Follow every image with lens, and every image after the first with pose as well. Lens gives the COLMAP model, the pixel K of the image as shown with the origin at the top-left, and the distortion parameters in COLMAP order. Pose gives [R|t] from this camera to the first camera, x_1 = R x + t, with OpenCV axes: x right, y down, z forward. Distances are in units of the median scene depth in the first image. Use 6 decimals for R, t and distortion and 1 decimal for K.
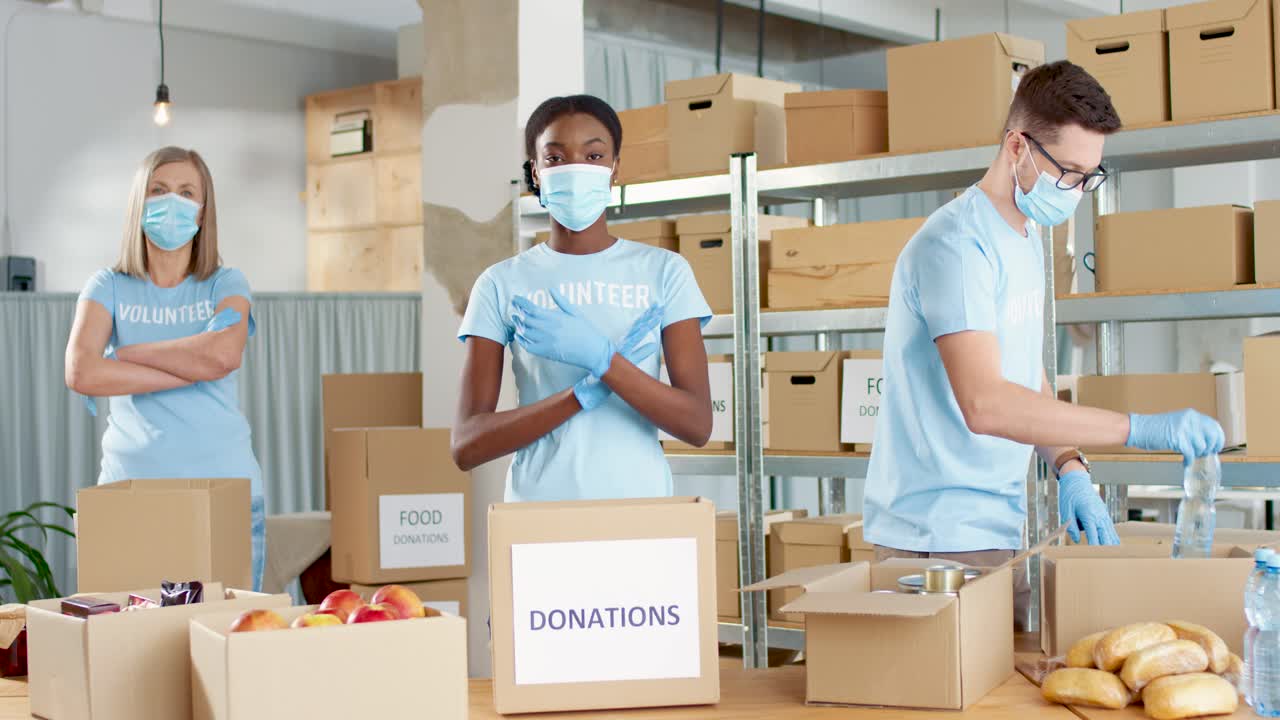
lens RADIAL K [[1916.7, 0, 666.2], [0, 1916.7, 358.5], [0, 0, 1]] dist [-0.079968, 0.000000]
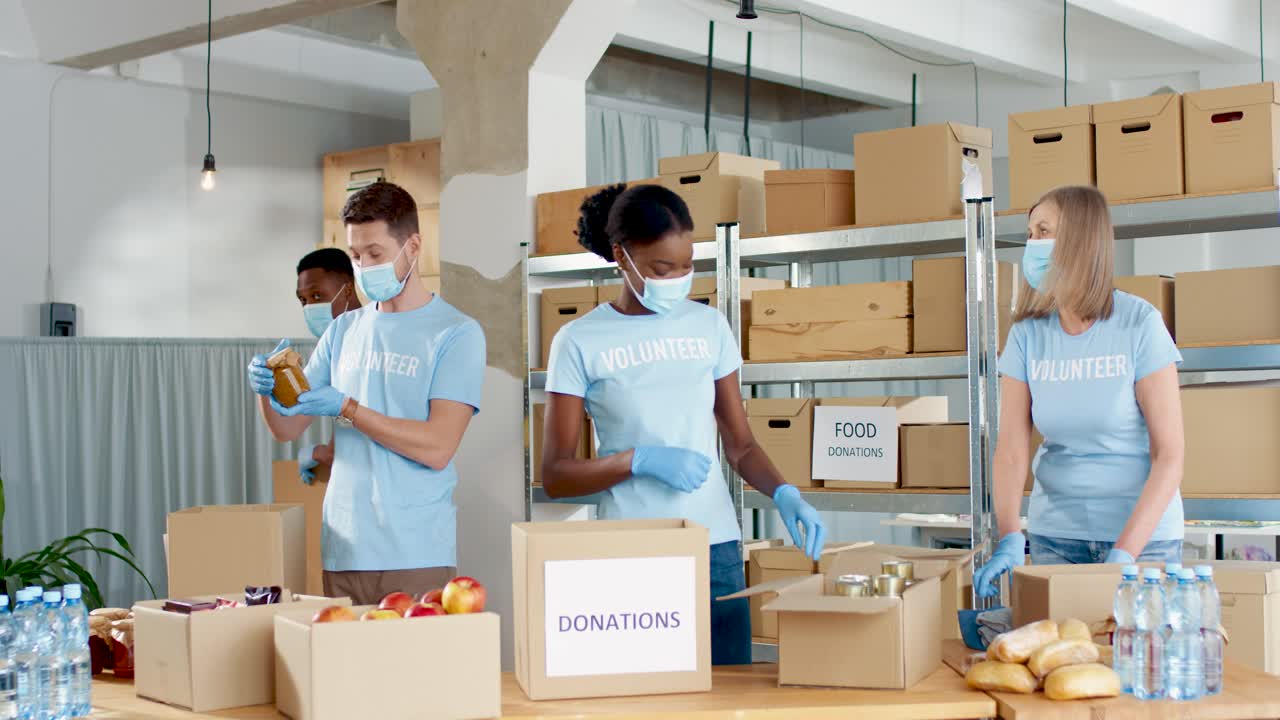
lens RADIAL K [[1916.7, 0, 640.1], [0, 1916.7, 352.4], [0, 0, 1]] dist [-0.079968, 0.000000]
pose [[0.999948, 0.007048, -0.007430, -0.002814], [-0.007225, 0.999683, -0.024108, -0.002882], [0.007258, 0.024160, 0.999682, -0.132952]]
